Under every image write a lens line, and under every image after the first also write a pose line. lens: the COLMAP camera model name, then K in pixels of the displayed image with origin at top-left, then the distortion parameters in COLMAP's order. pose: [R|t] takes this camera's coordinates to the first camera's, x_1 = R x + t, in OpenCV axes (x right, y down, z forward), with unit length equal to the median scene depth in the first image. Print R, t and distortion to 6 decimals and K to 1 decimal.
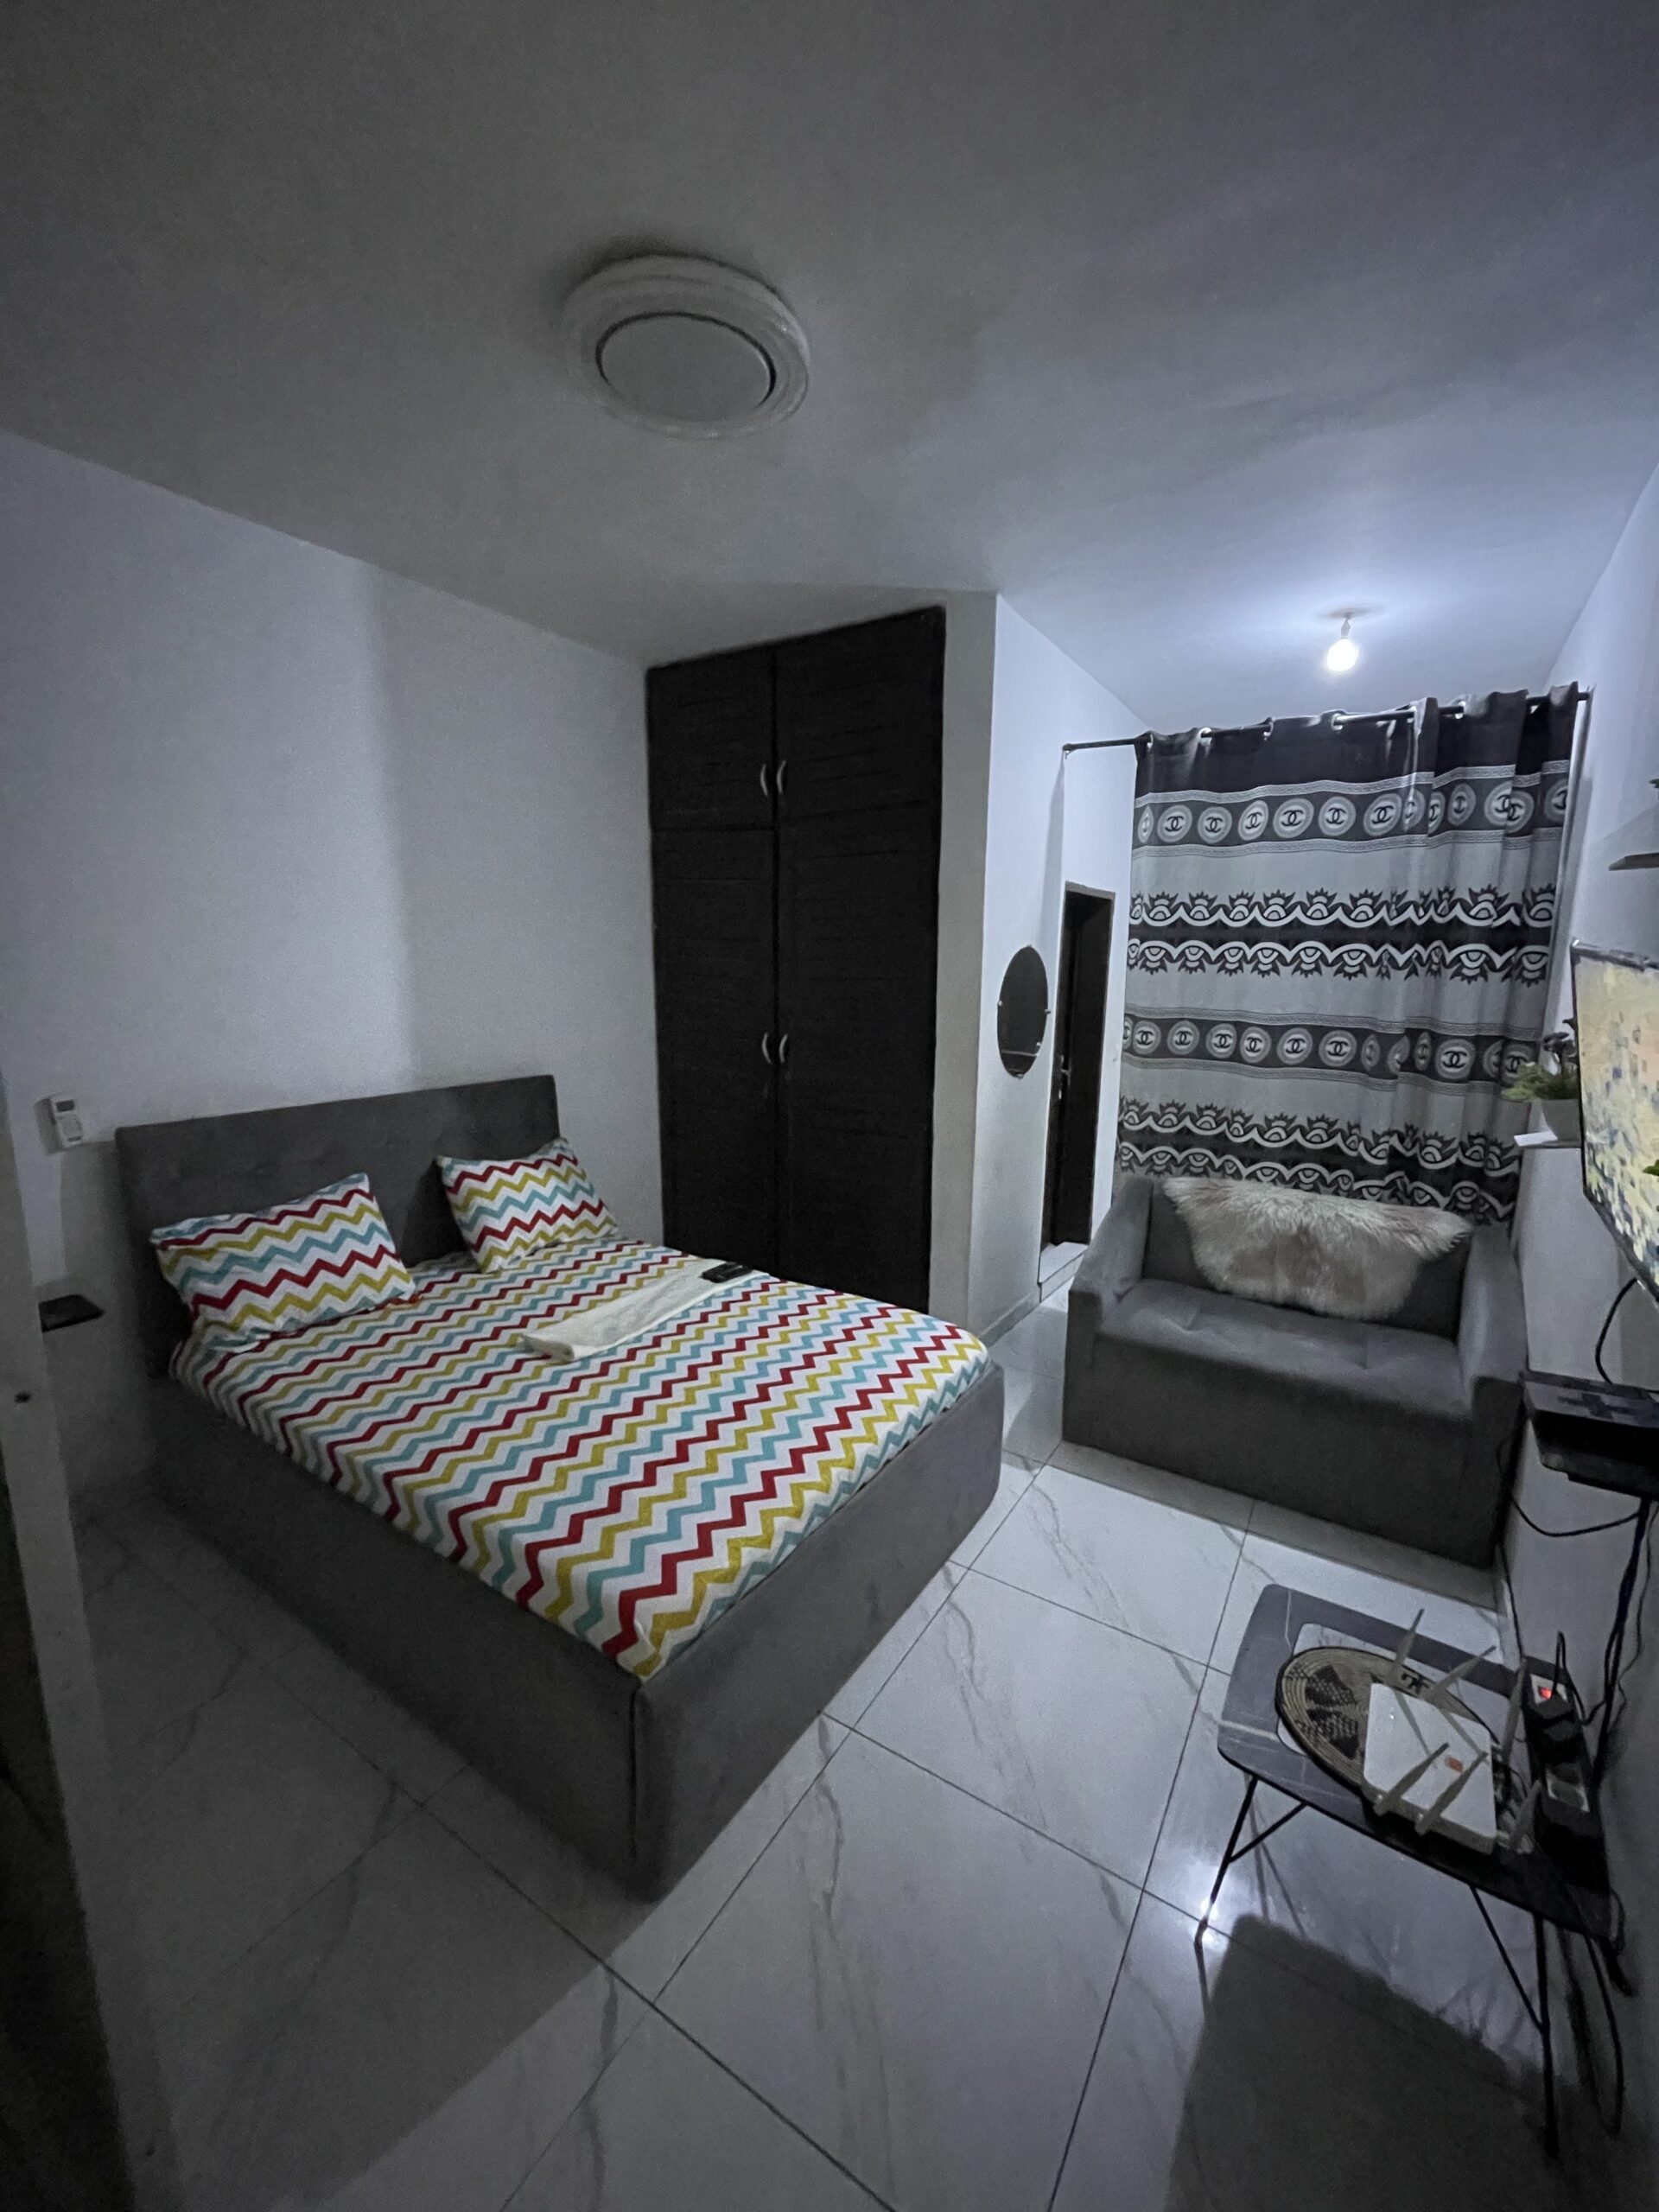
lens RADIAL K [[893.6, 0, 825.3], [0, 893.6, 1105.8], [0, 0, 1]] dist [-0.000700, -0.000202]
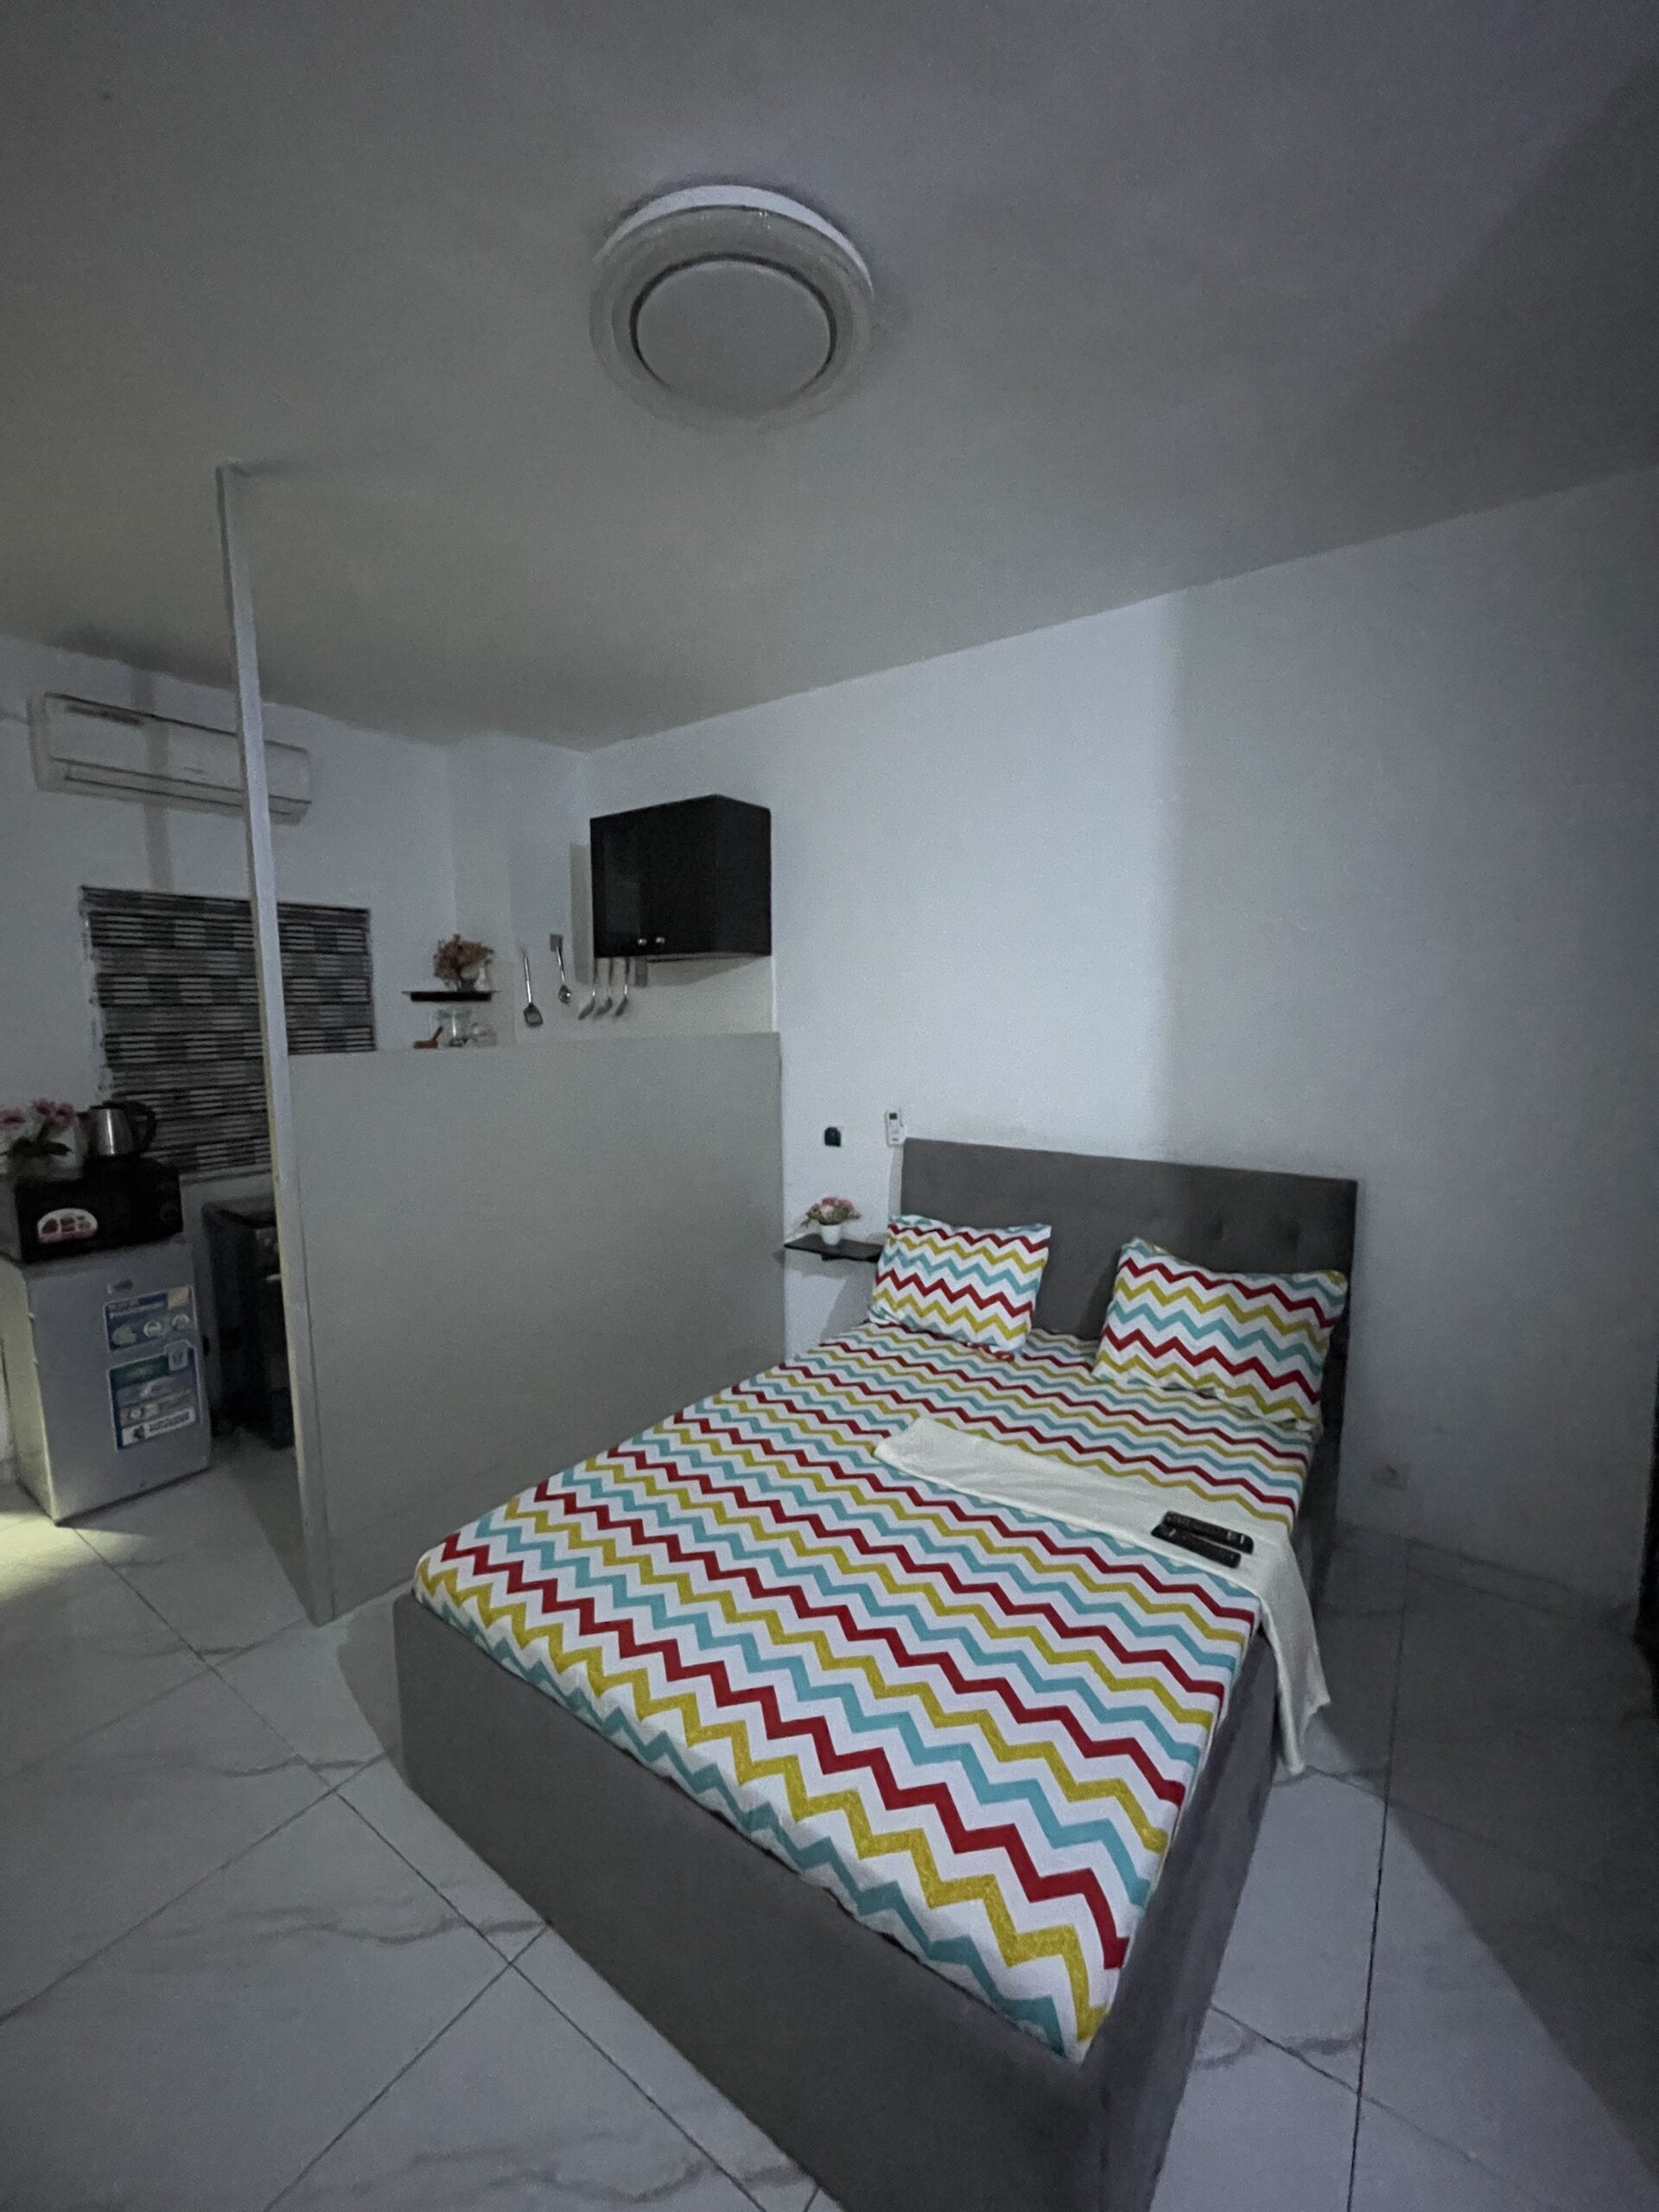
lens RADIAL K [[893.6, 0, 836.4], [0, 893.6, 1108.9], [0, 0, 1]] dist [-0.000700, -0.000202]
pose [[-0.042272, 0.100136, -0.994075, 0.498927], [-0.156813, 0.981968, 0.105584, -0.127085], [0.986723, 0.160347, -0.025807, 0.799585]]
